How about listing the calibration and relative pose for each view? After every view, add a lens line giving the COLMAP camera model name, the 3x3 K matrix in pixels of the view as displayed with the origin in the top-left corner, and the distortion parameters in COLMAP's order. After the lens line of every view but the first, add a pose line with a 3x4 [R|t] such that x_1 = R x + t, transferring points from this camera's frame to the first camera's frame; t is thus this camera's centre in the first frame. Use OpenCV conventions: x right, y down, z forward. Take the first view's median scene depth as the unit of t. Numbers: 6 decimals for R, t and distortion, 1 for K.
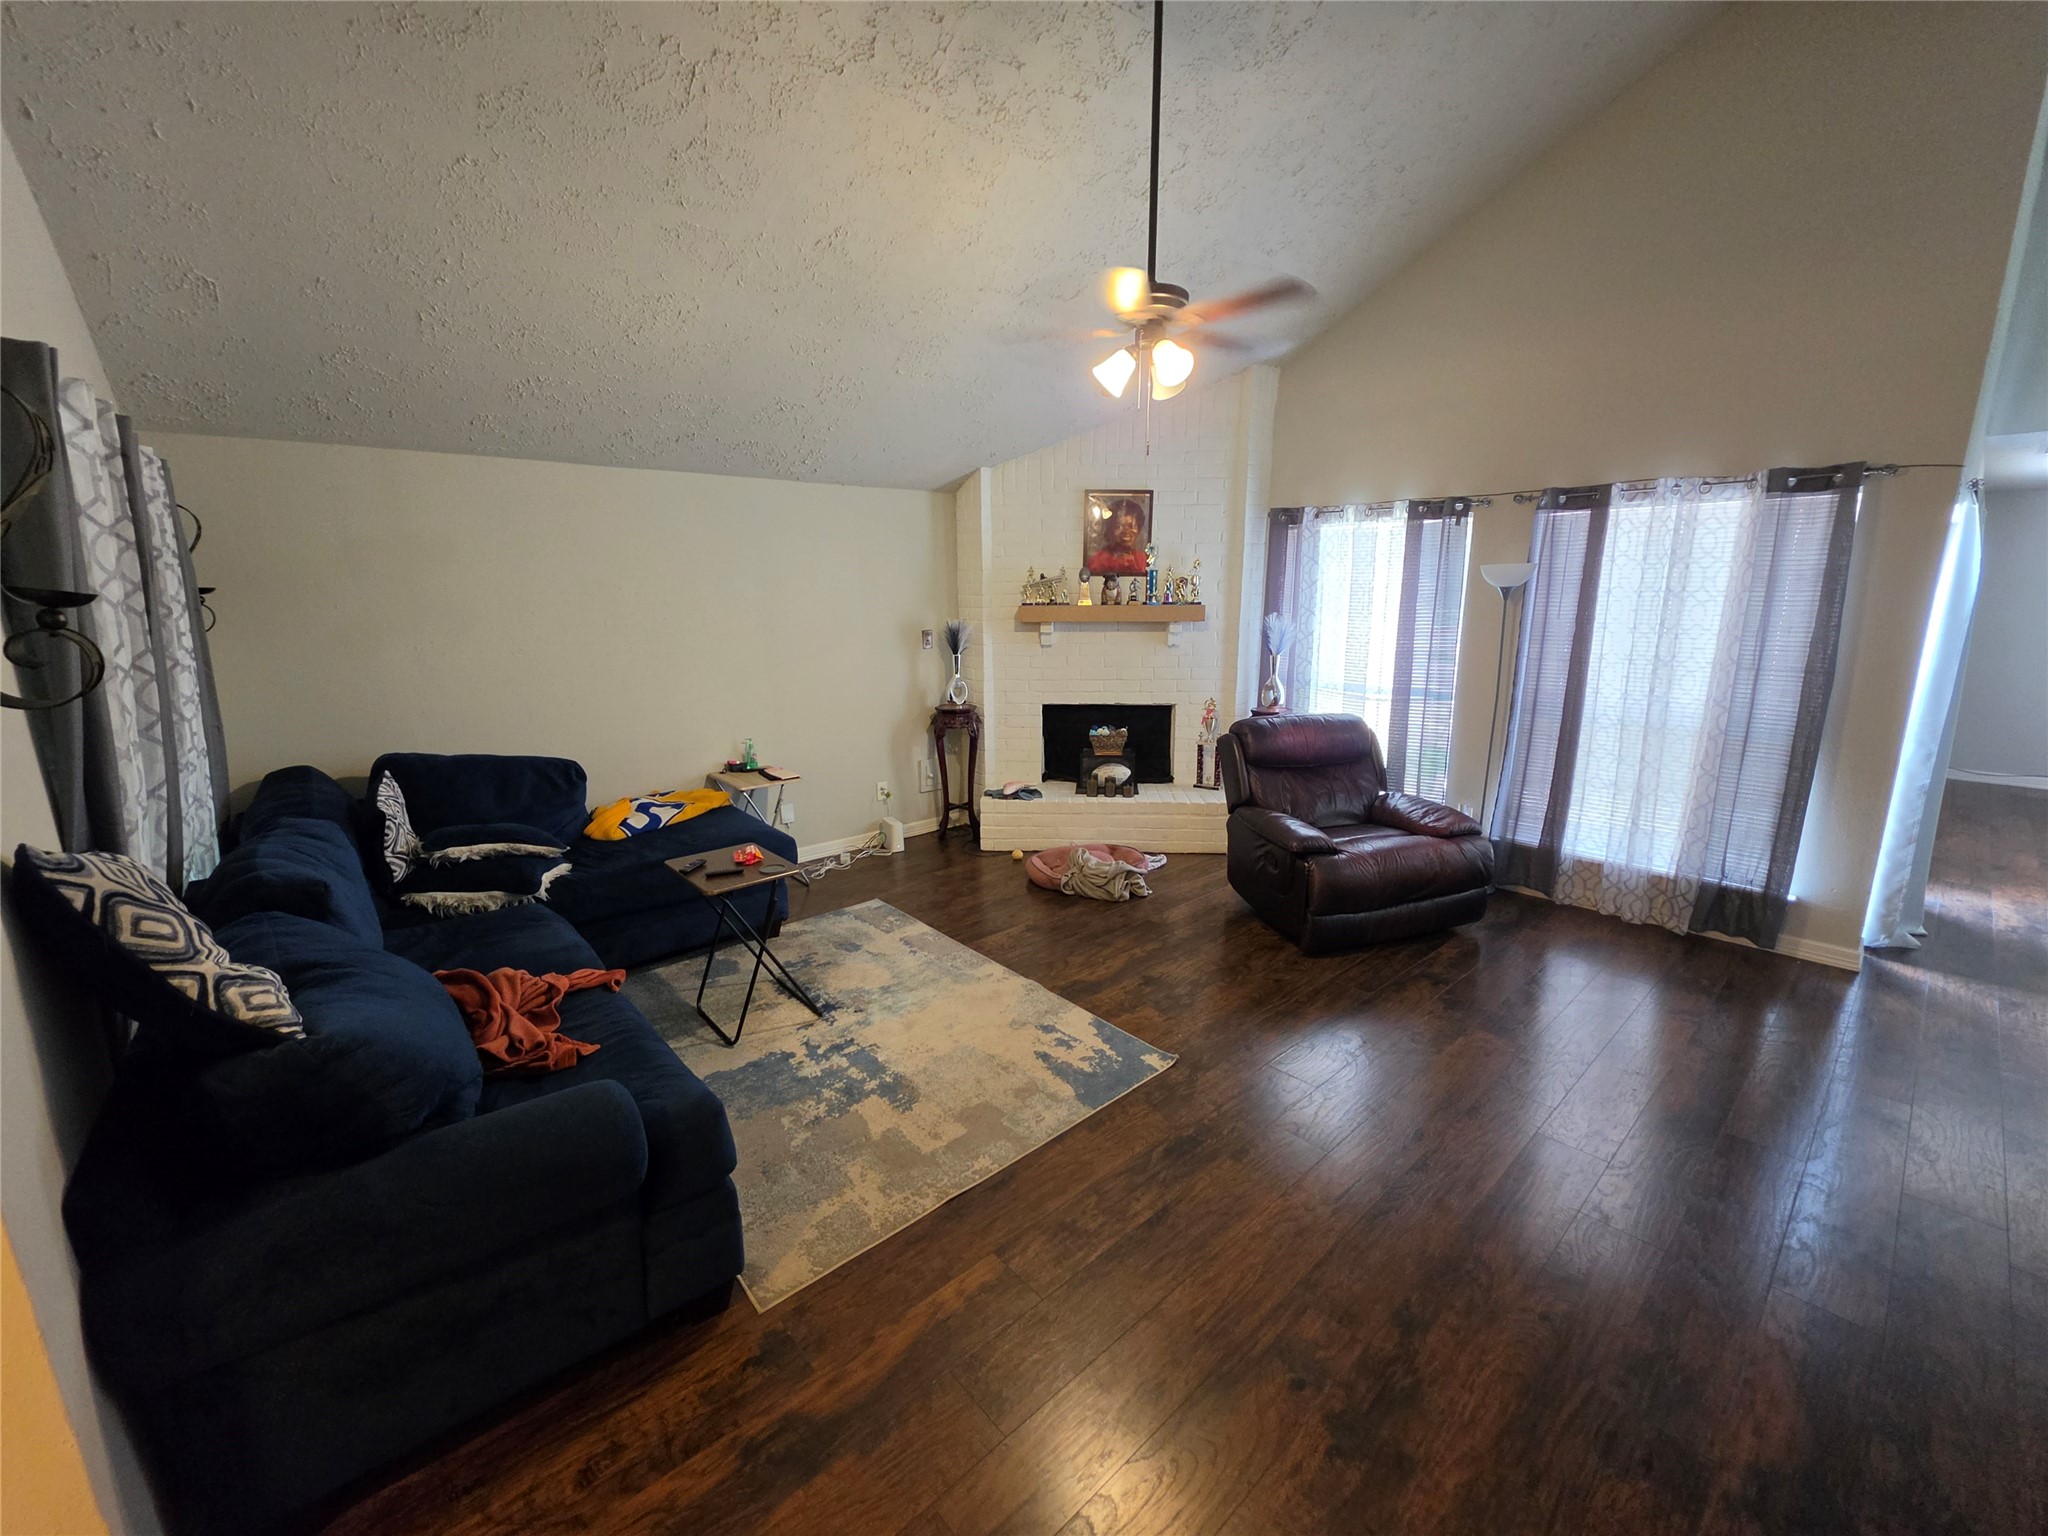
lens RADIAL K [[824.2, 0, 1017.1], [0, 824.2, 763.6], [0, 0, 1]] dist [-0.005471, 0.000808]
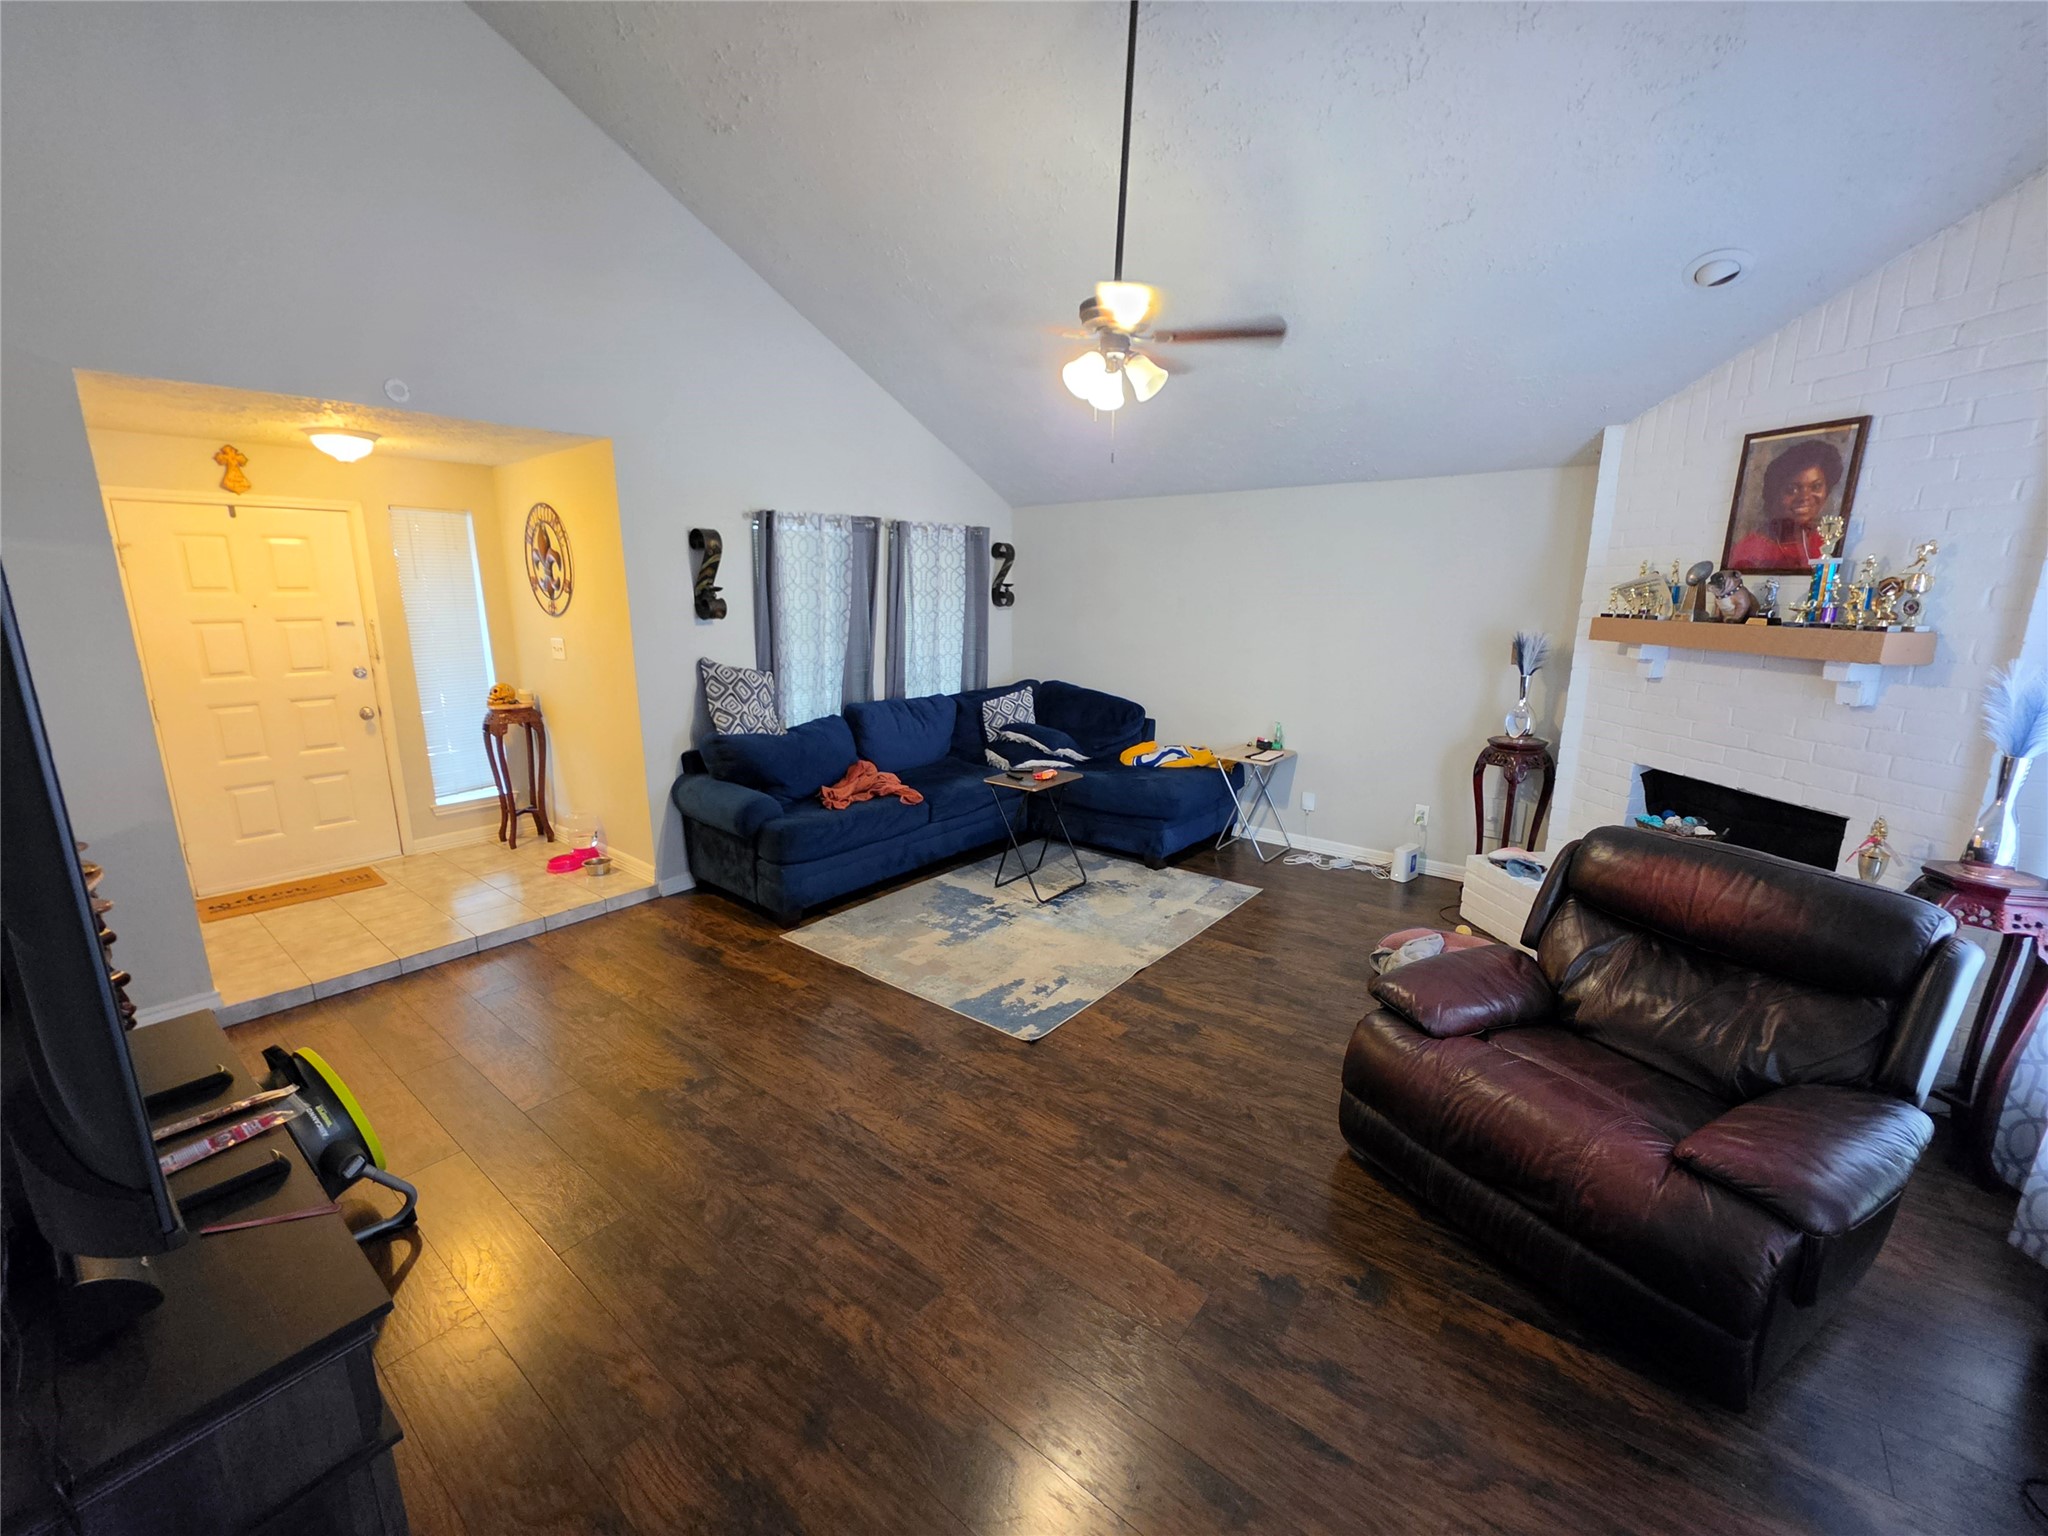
lens RADIAL K [[830.0, 0, 1019.0], [0, 830.0, 762.5], [0, 0, 1]] dist [-0.003700, 0.000733]
pose [[0.174944, 0.215306, -0.960749, 1.029654], [-0.208394, 0.961786, 0.177592, -0.152597], [0.962271, 0.169146, 0.213128, 0.635502]]
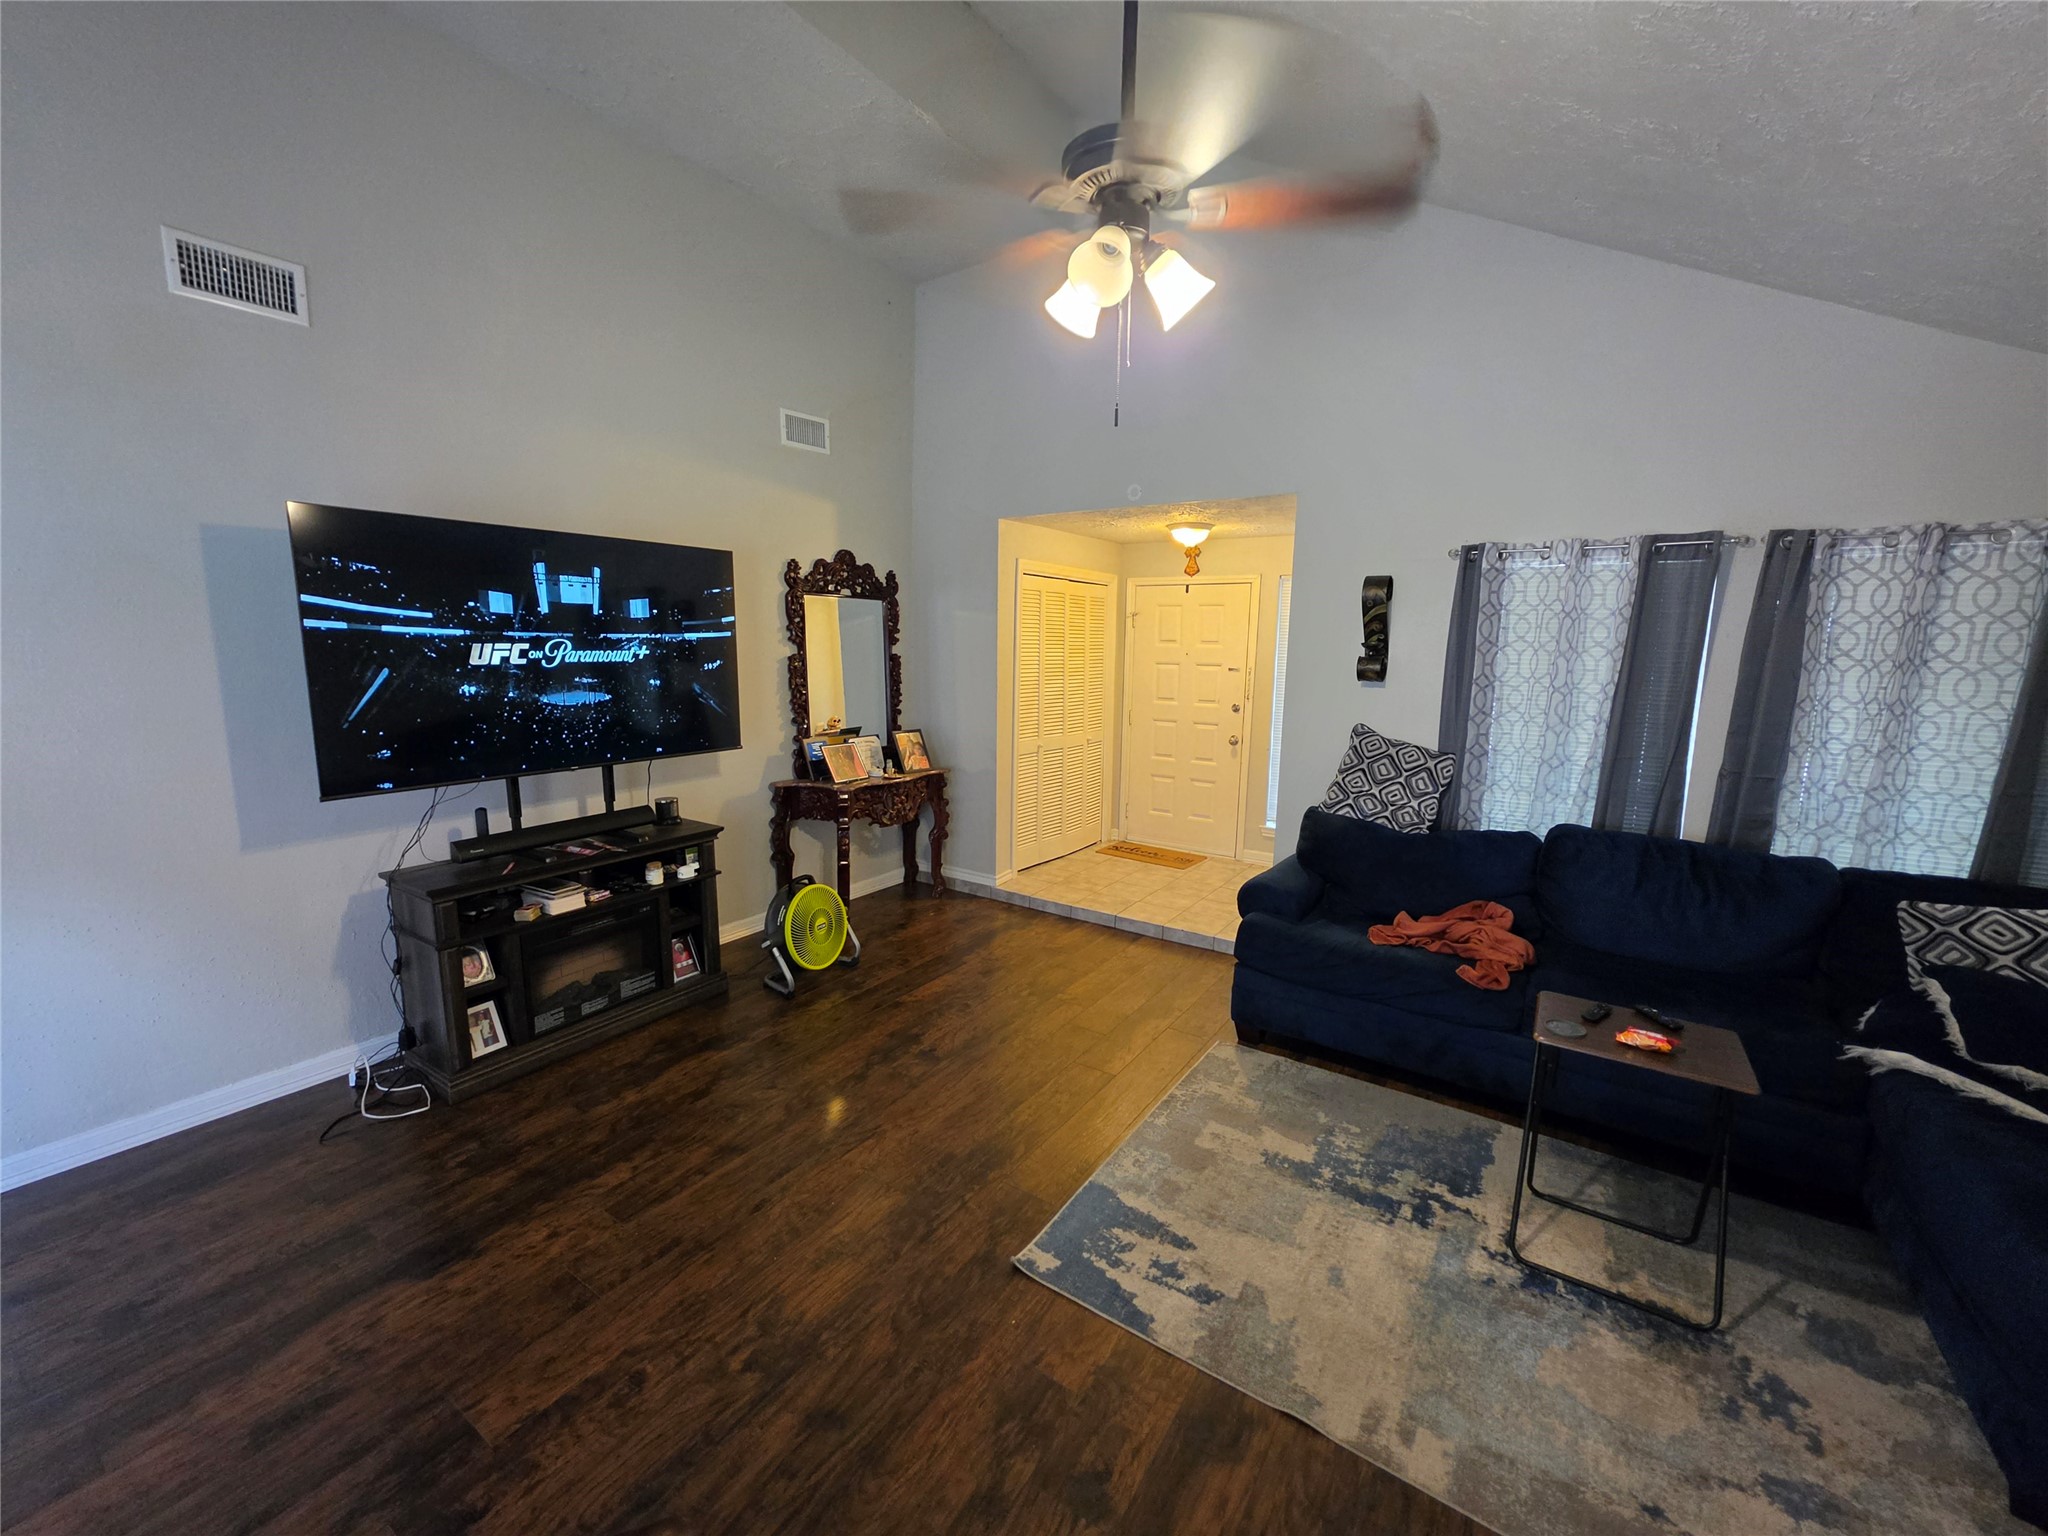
lens RADIAL K [[816.6, 0, 1014.9], [0, 816.6, 768.3], [0, 0, 1]] dist [-0.002783, 0.000363]
pose [[-0.967309, 0.034190, -0.251286, 0.331805], [-0.059436, 0.932709, 0.355699, -0.299351], [0.246538, 0.359006, -0.900185, 1.373500]]
